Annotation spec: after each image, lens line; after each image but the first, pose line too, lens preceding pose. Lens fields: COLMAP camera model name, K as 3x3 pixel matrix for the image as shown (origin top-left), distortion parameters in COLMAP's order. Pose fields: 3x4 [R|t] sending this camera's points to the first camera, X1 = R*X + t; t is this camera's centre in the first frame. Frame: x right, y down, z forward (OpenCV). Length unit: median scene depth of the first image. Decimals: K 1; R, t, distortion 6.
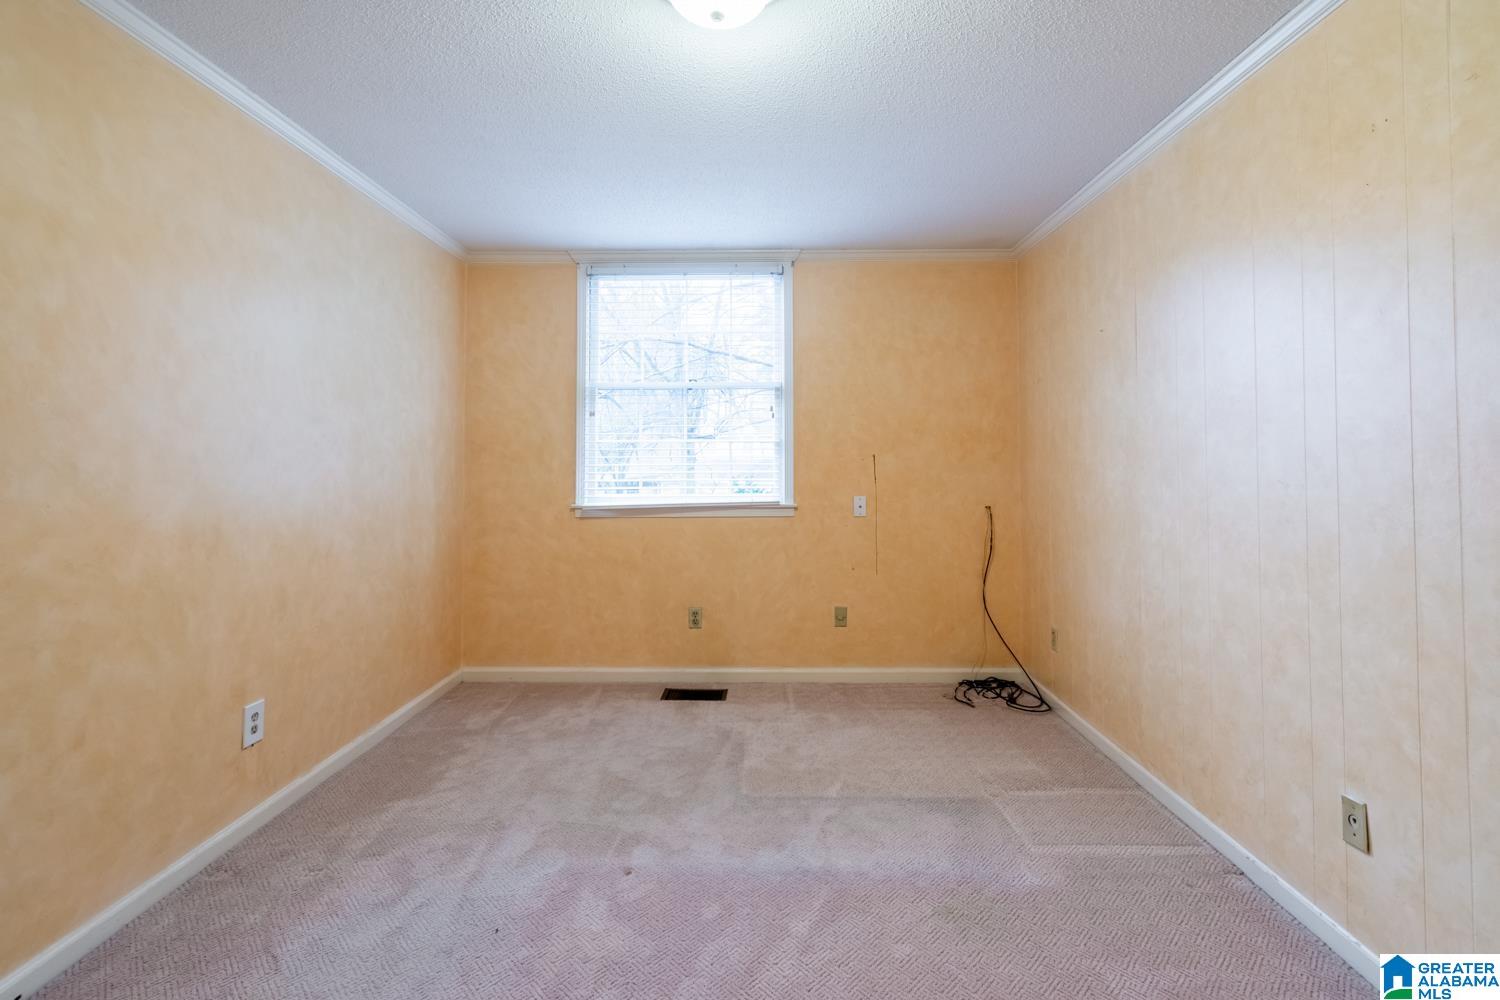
lens RADIAL K [[666.0, 0, 783.7], [0, 666.0, 453.8], [0, 0, 1]] dist [0.003619, -0.000250]
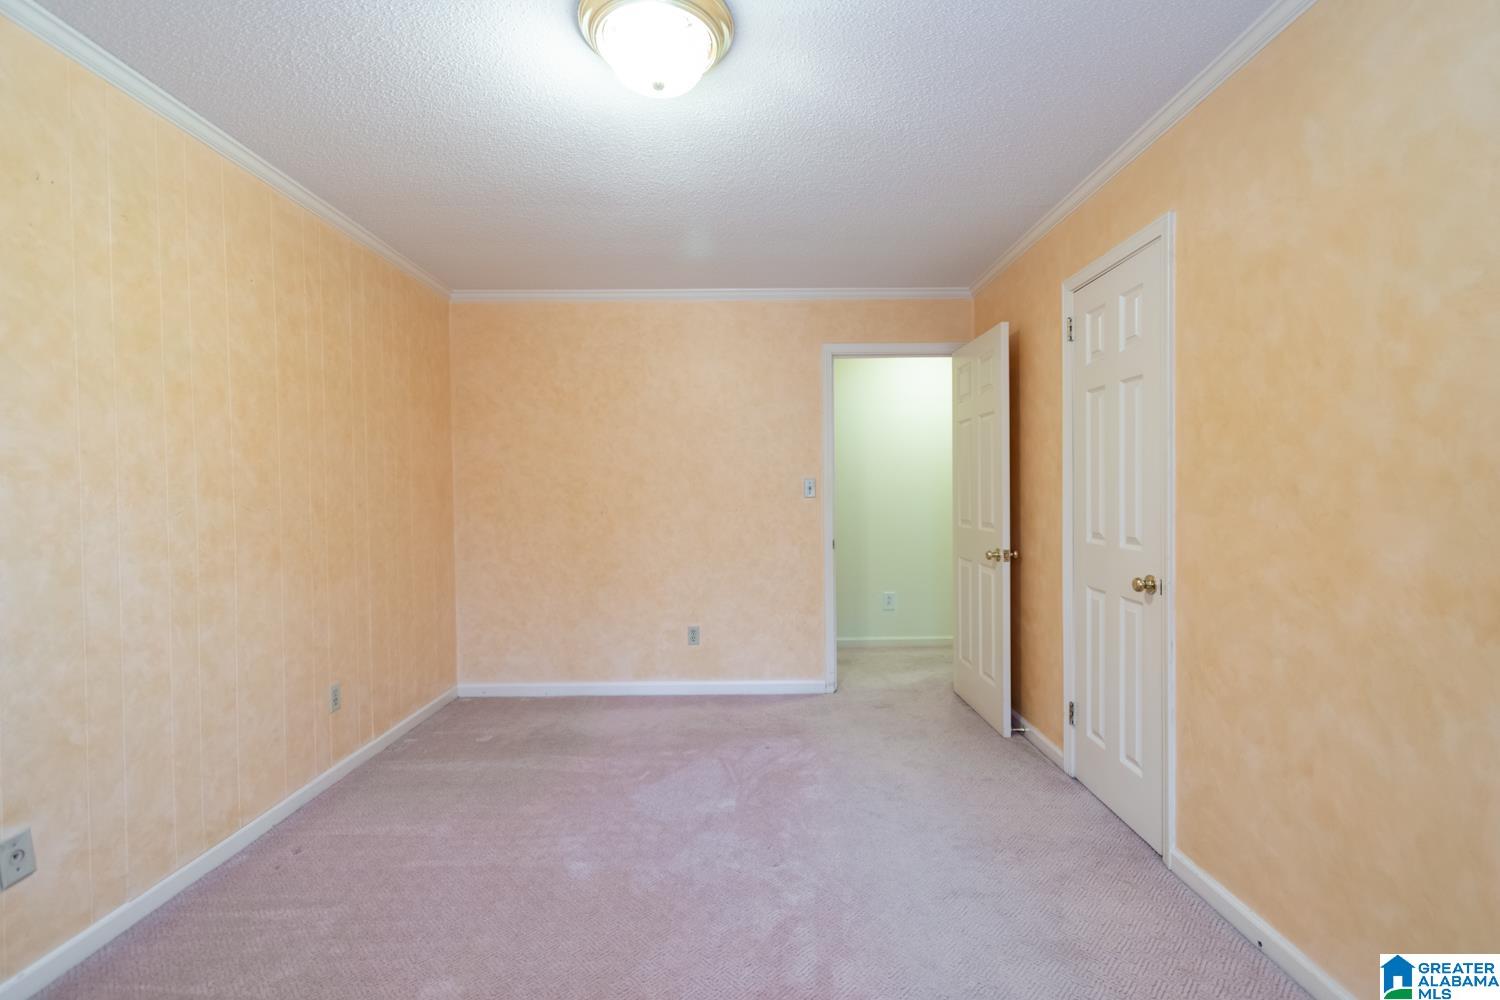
lens RADIAL K [[666.0, 0, 747.9], [0, 666.0, 496.7], [0, 0, 1]] dist [0.003619, -0.000250]
pose [[-0.999618, 0.005939, 0.026994, -0.141530], [0.005912, 0.999982, -0.001067, 0.014160], [-0.027000, -0.000907, -0.999635, 1.086603]]
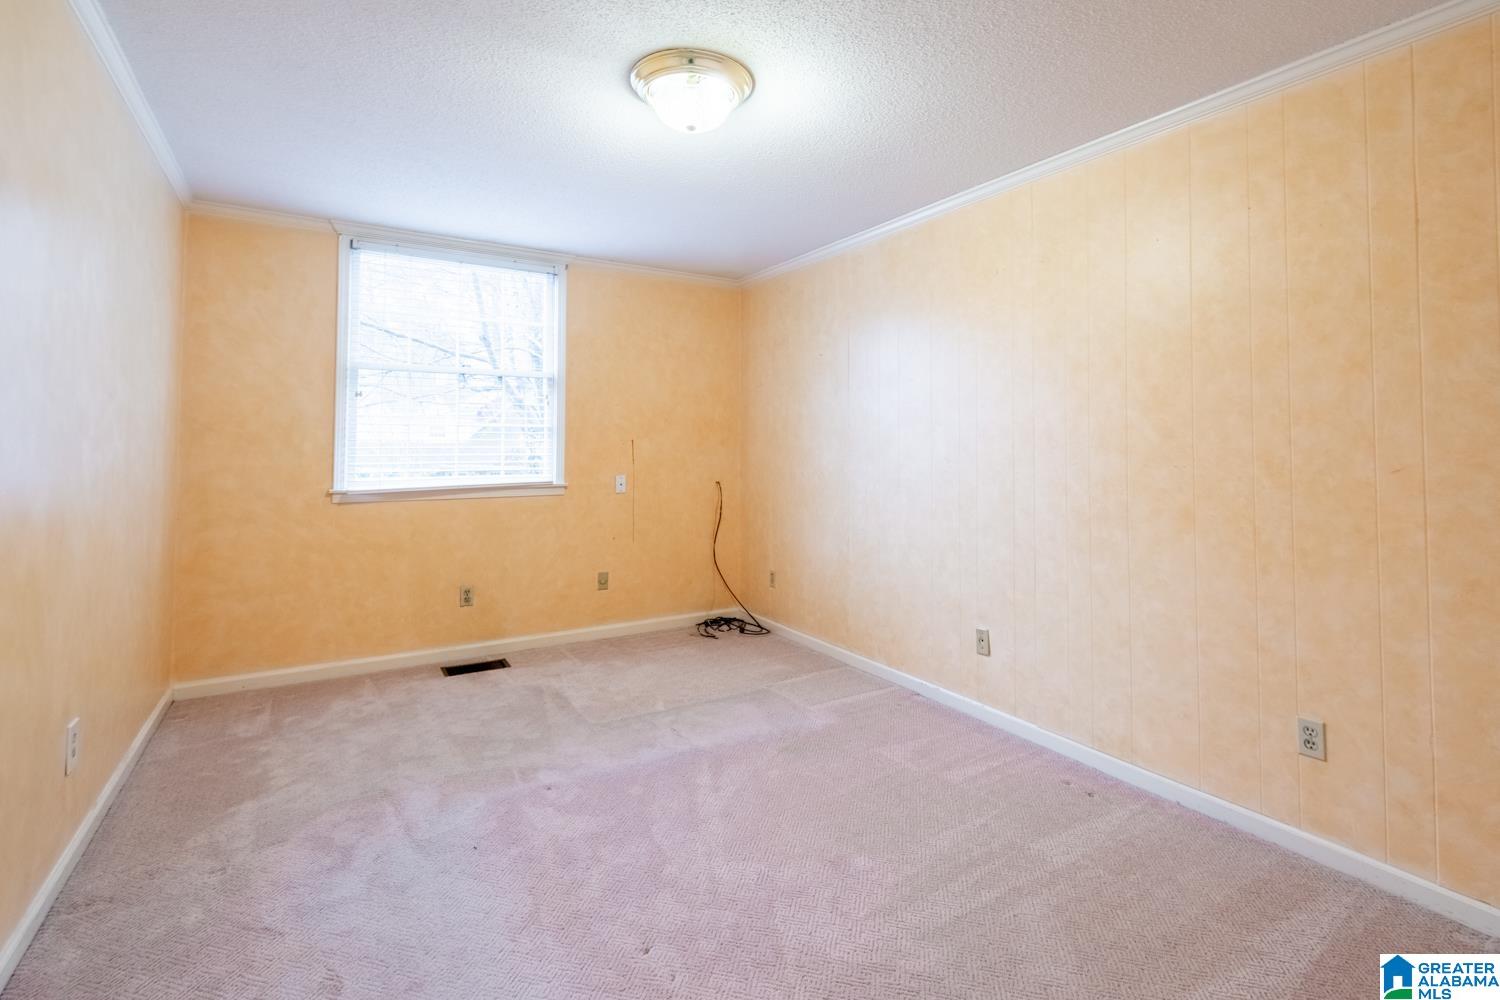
lens RADIAL K [[666.0, 0, 752.3], [0, 666.0, 438.6], [0, 0, 1]] dist [0.003619, -0.000250]
pose [[0.856162, 0.010800, 0.516594, -0.364525], [-0.011312, 0.999934, -0.002158, -0.000497], [-0.516583, -0.003996, 0.856228, -0.140466]]
